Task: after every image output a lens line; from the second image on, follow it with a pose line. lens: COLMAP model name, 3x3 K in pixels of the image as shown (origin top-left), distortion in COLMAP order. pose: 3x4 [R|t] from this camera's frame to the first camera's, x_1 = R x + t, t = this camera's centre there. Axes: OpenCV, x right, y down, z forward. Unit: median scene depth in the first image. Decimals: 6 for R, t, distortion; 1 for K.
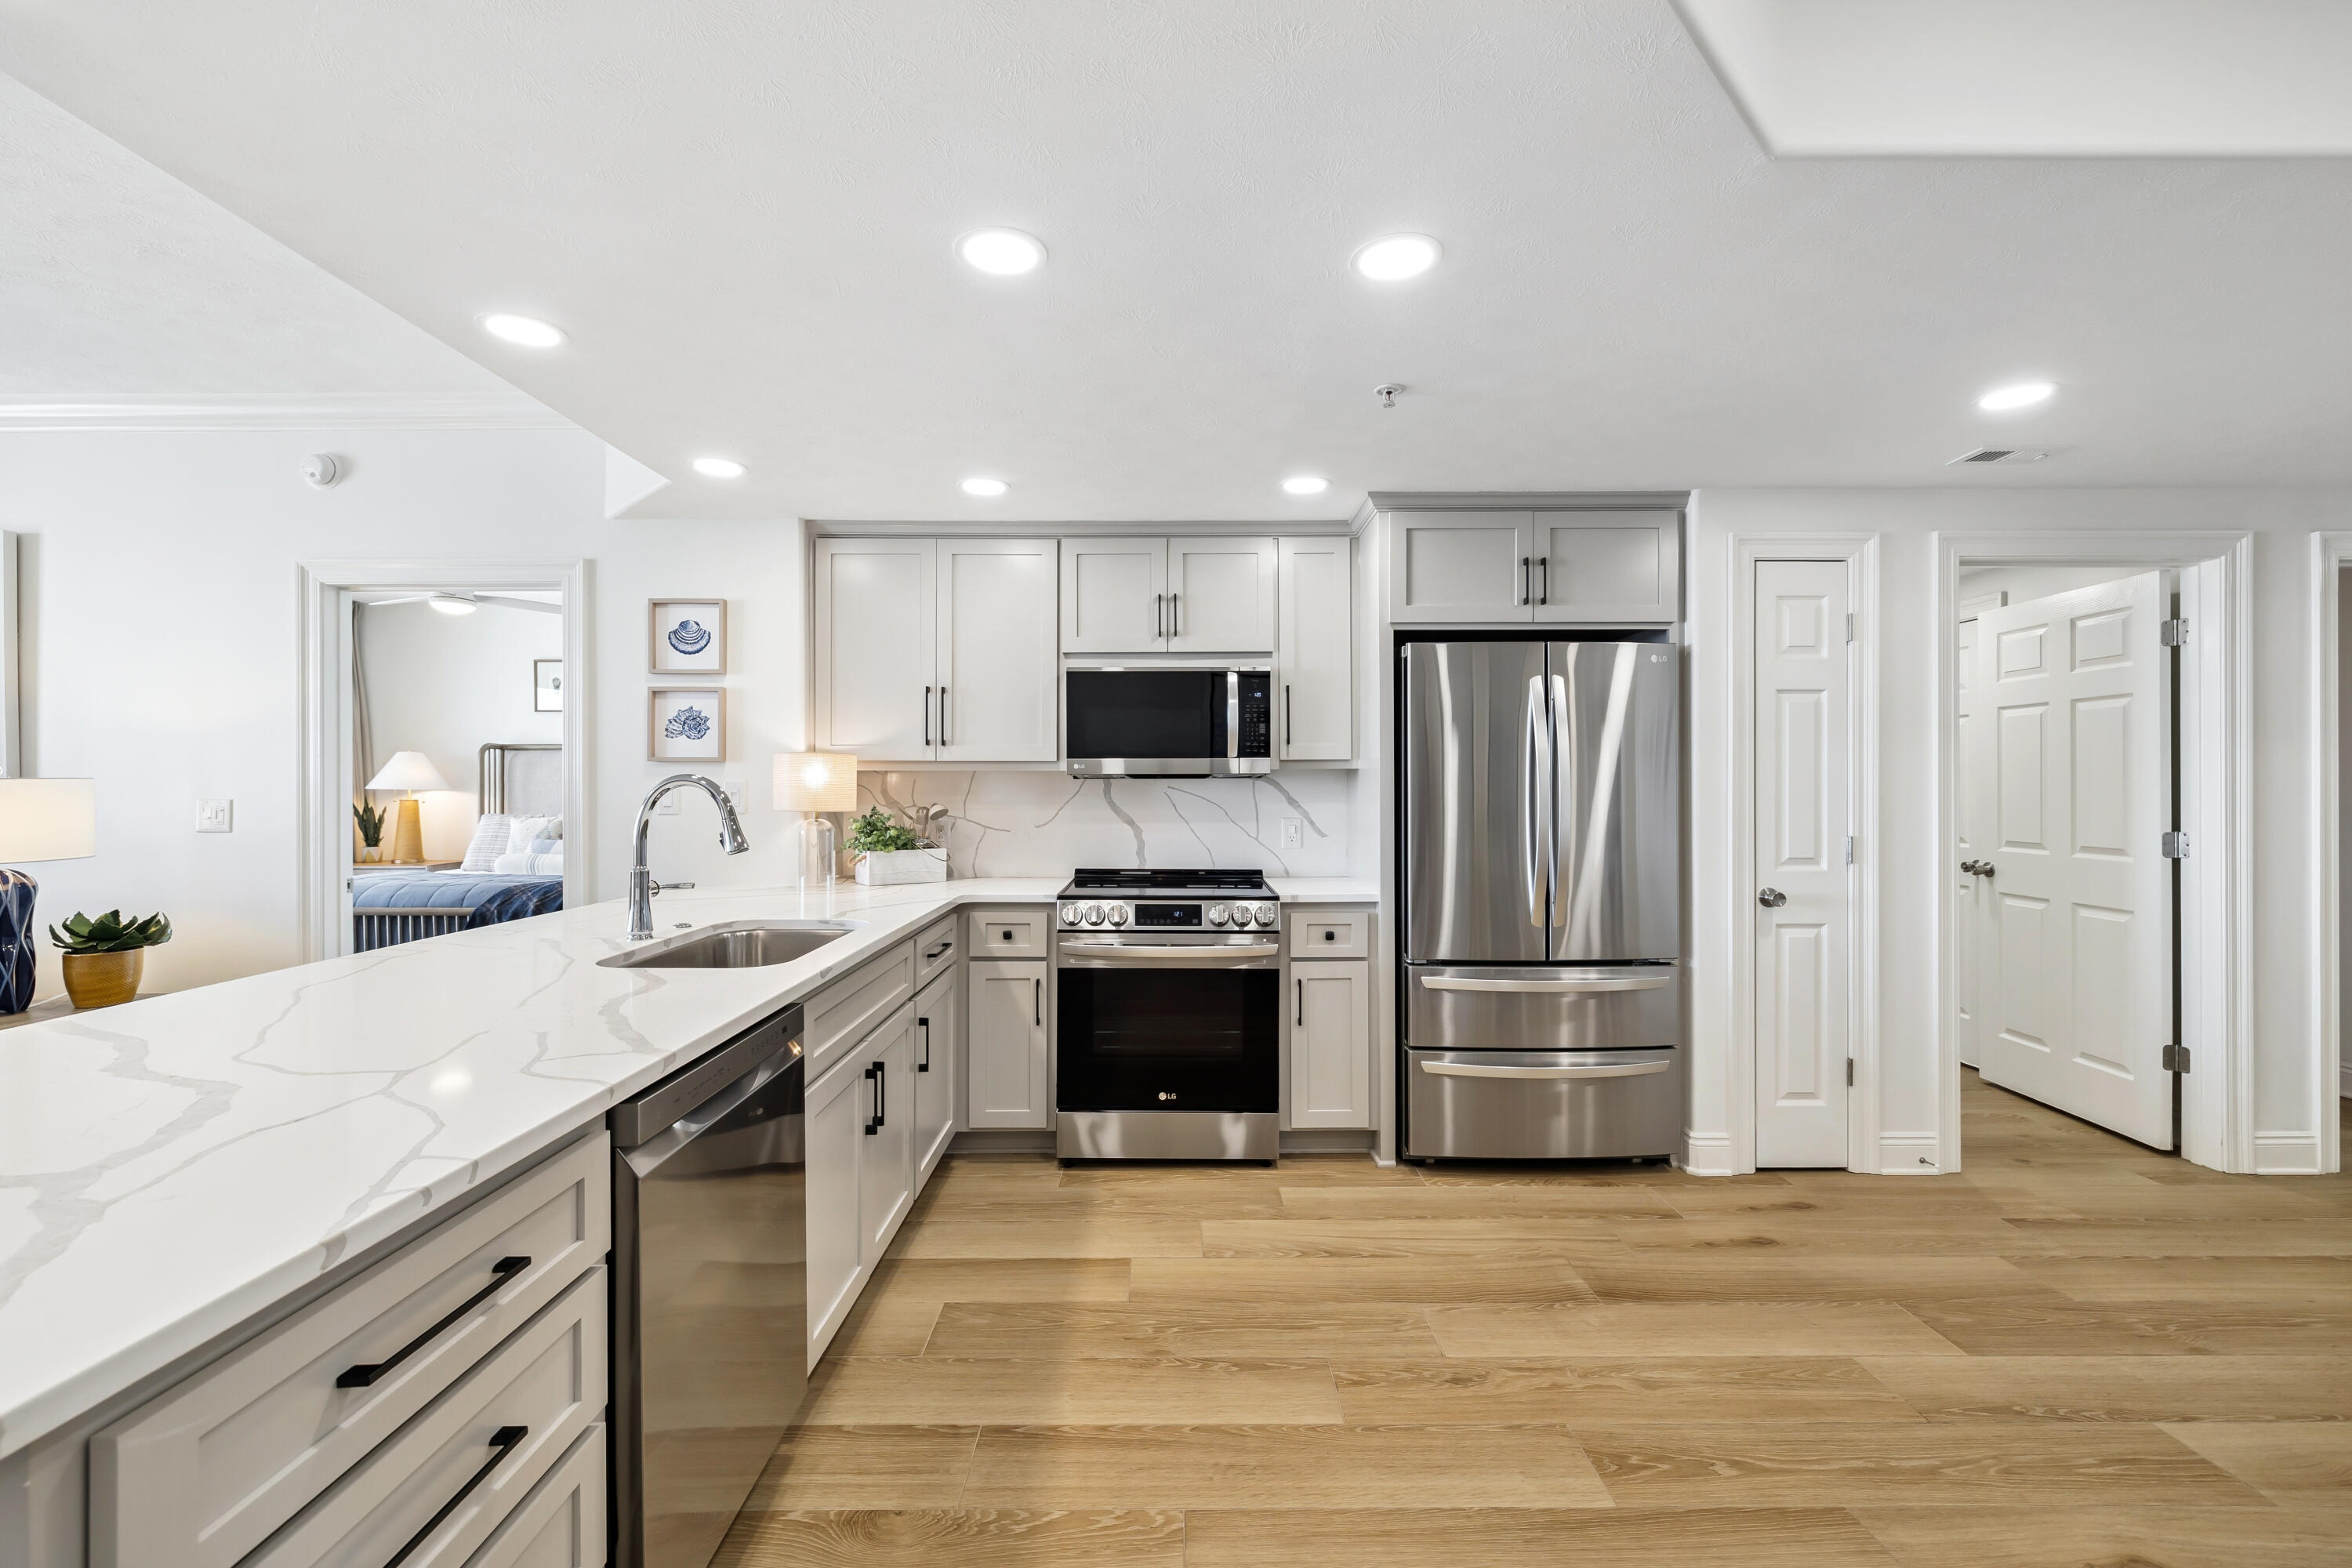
lens RADIAL K [[988.9, 0, 1163.7], [0, 988.9, 782.8], [0, 0, 1]] dist [0.001599, -0.000358]
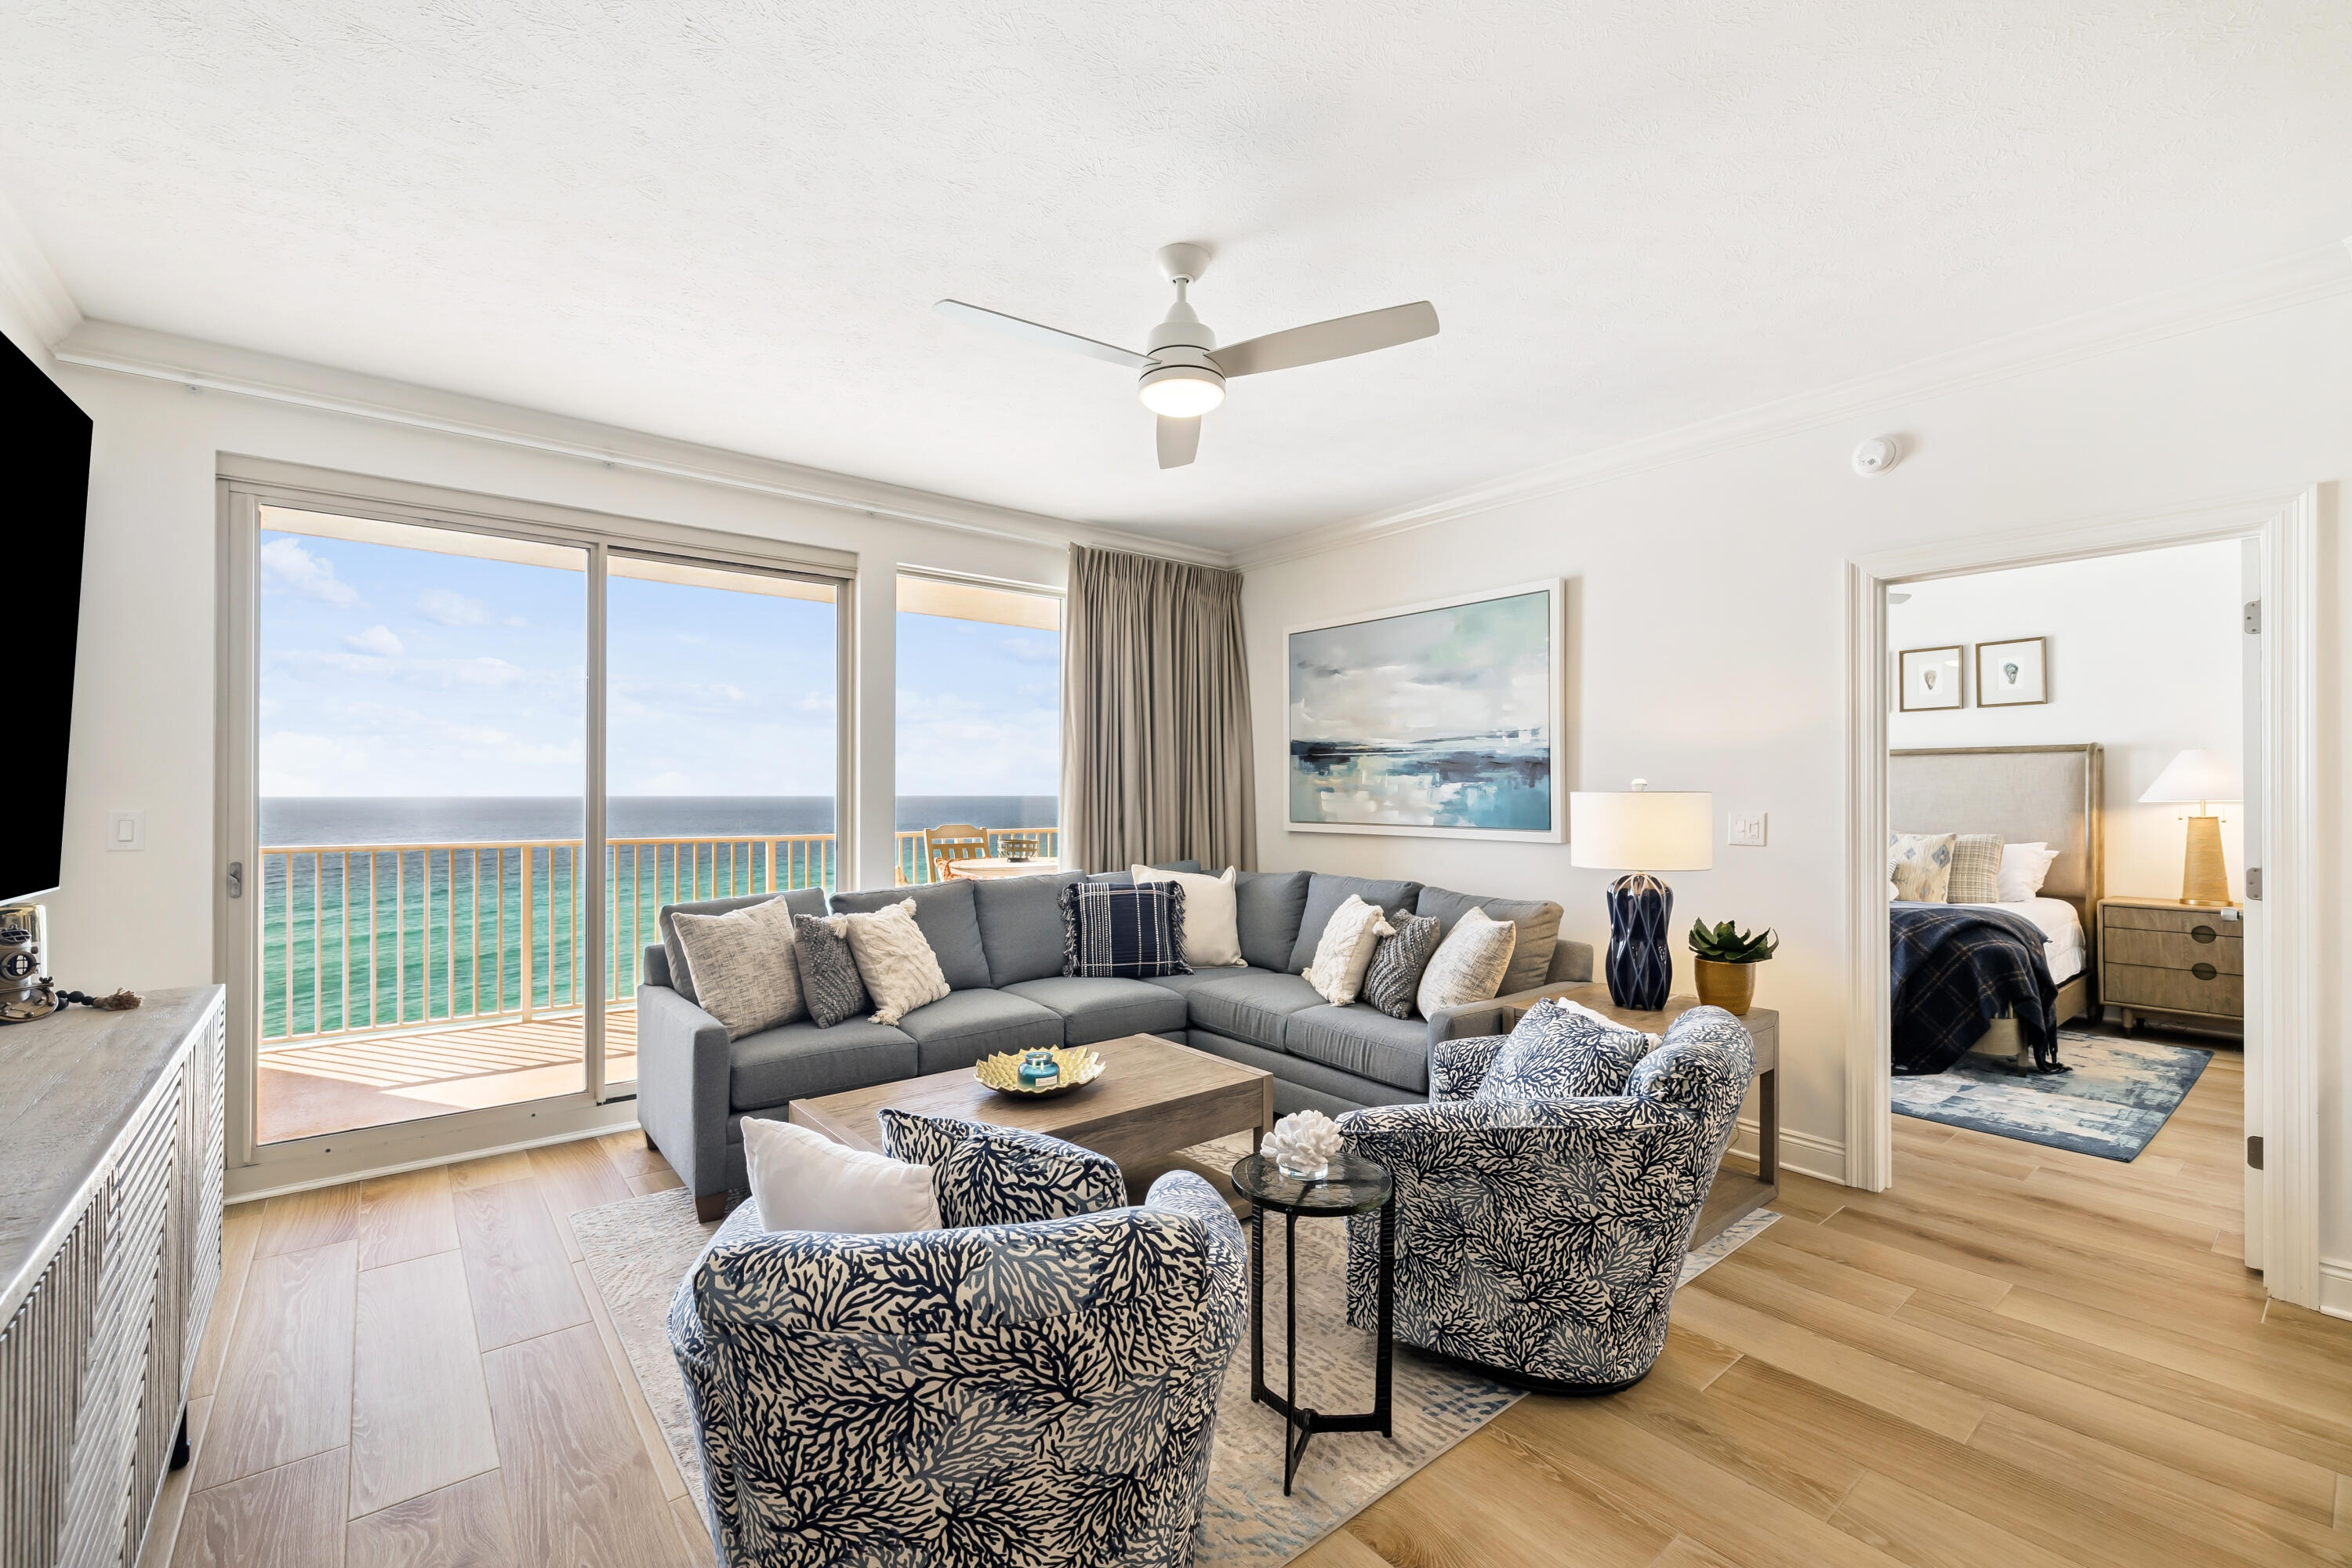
lens RADIAL K [[988.9, 0, 1171.3], [0, 988.9, 786.6], [0, 0, 1]] dist [0.001599, -0.000358]
pose [[0.624206, -0.000407, -0.781260, -0.580658], [-0.001234, 0.999998, -0.001507, -0.008183], [0.781259, 0.001905, 0.624204, -0.081853]]
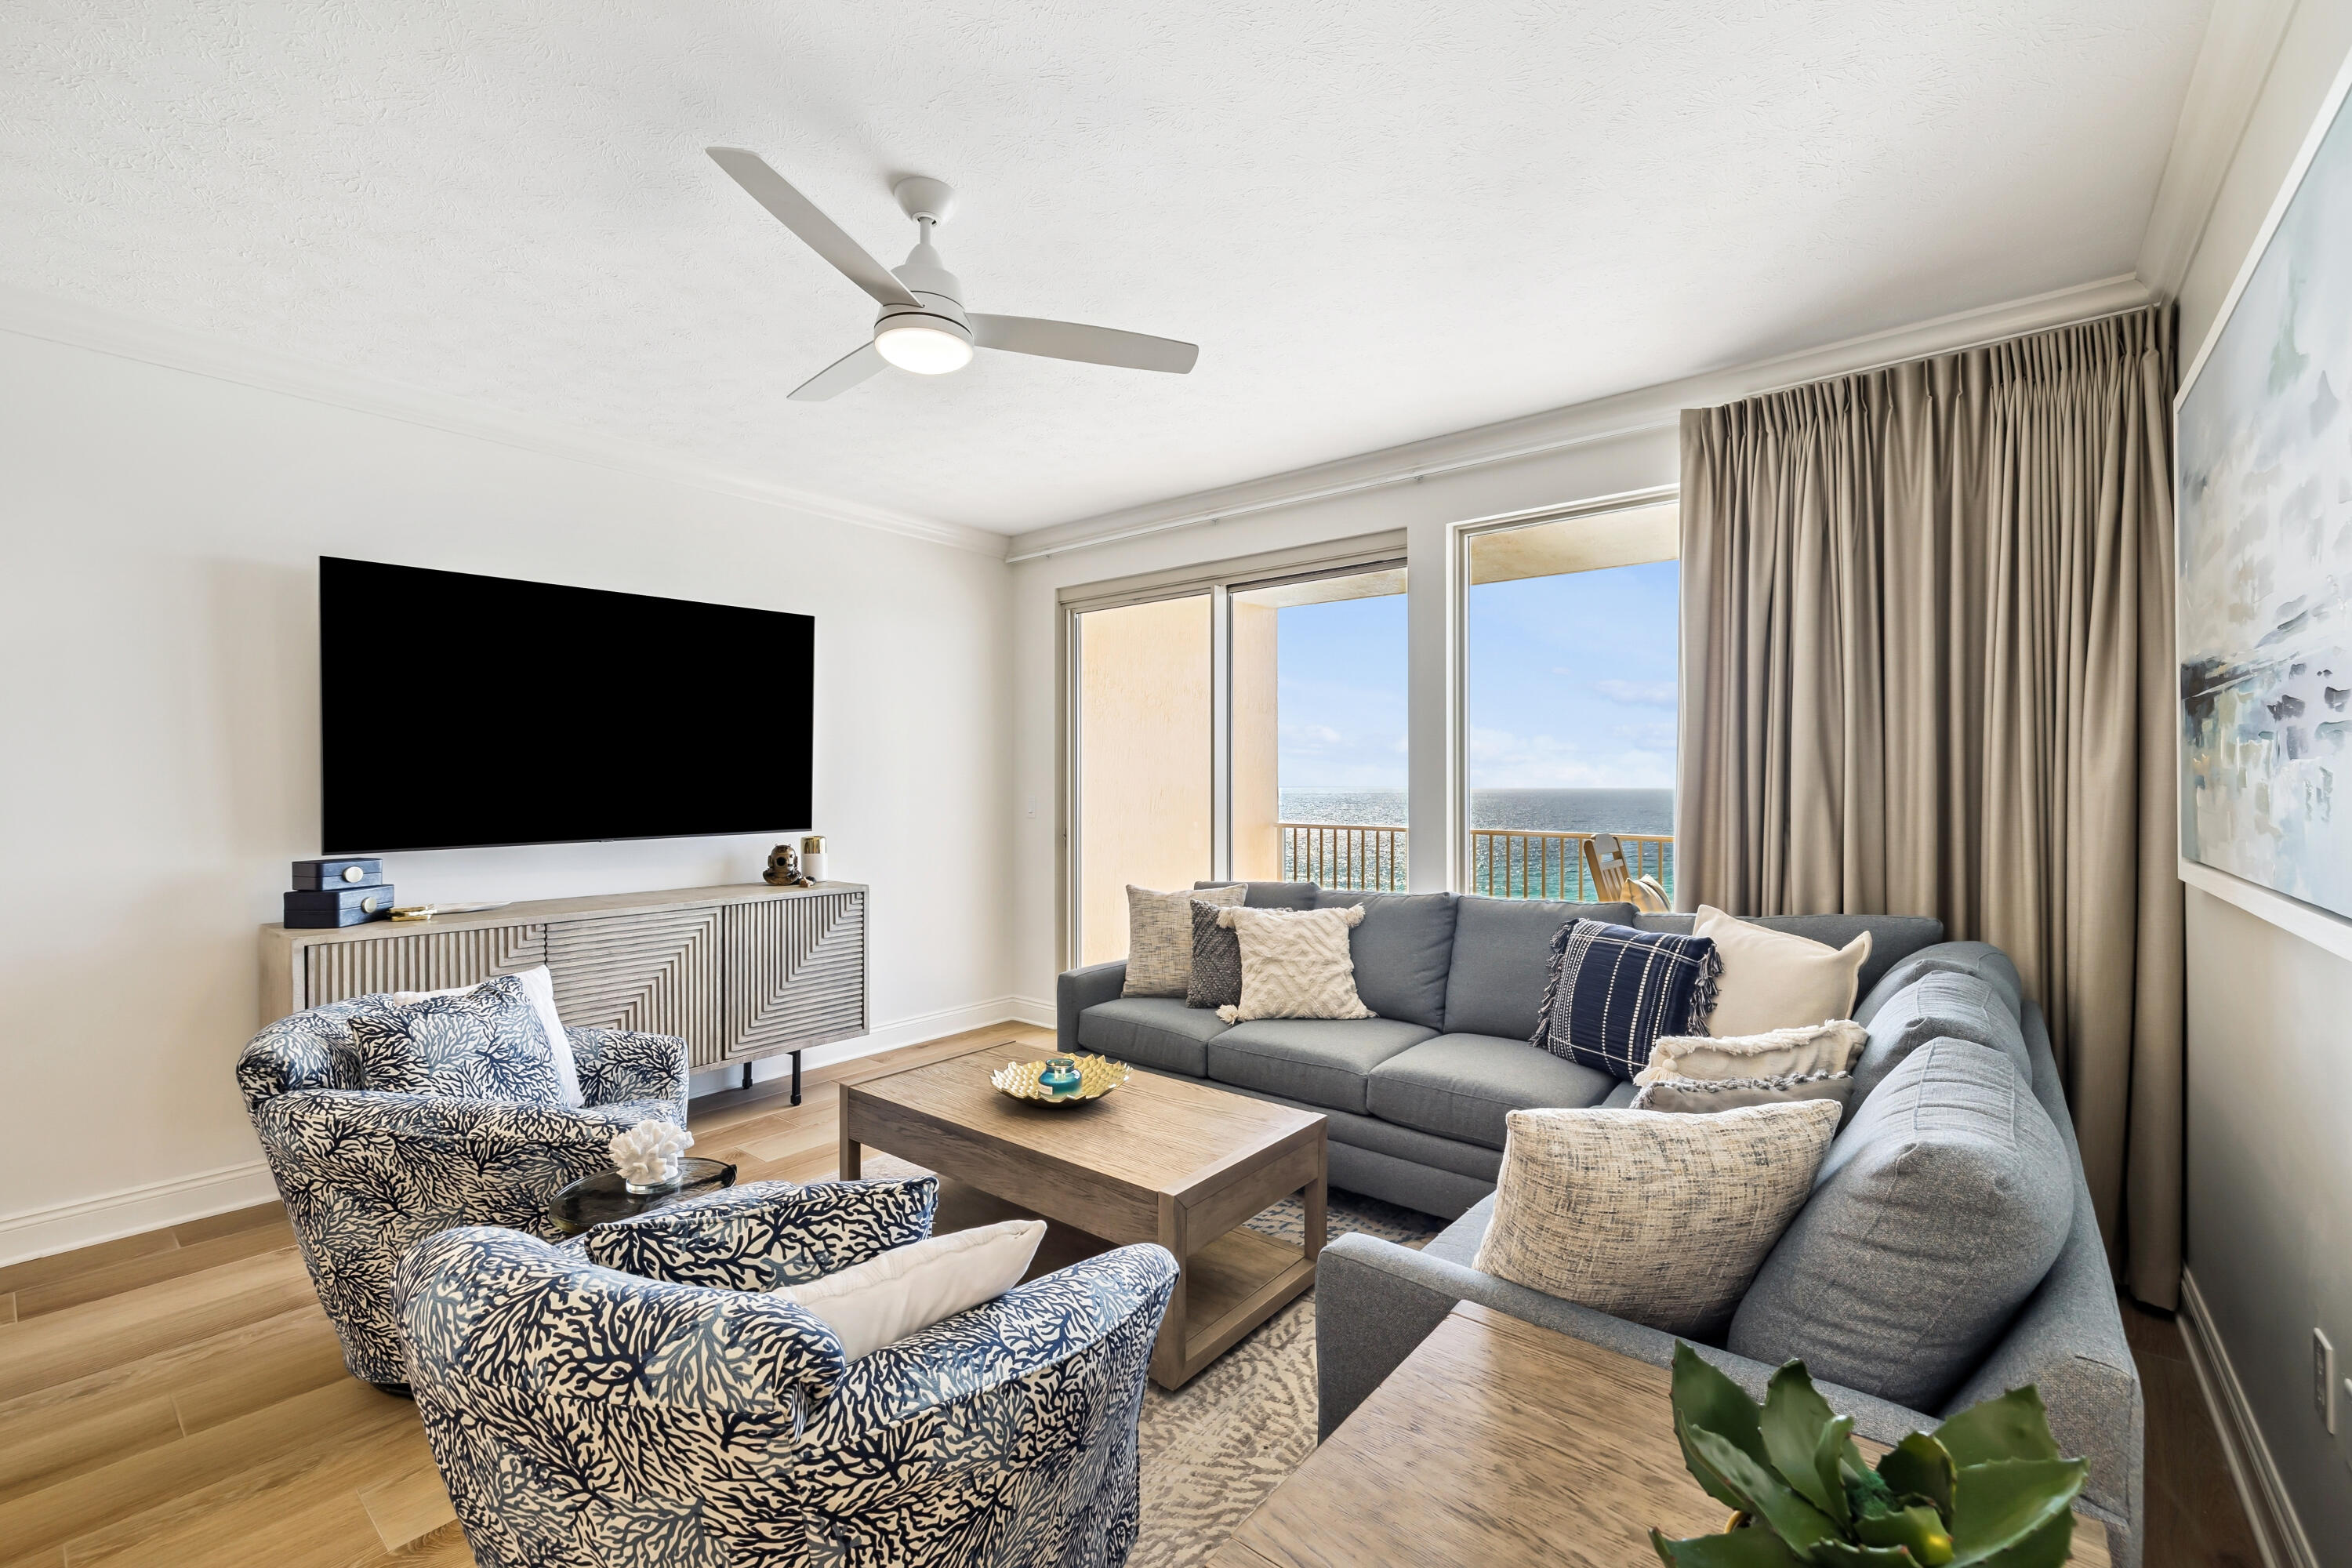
lens RADIAL K [[988.9, 0, 1169.2], [0, 988.9, 782.8], [0, 0, 1]] dist [0.001599, -0.000358]
pose [[-0.631276, 0.002617, -0.775554, -0.743156], [0.003590, 0.999993, 0.000453, -0.008683], [0.775550, -0.002498, -0.631281, 0.948271]]
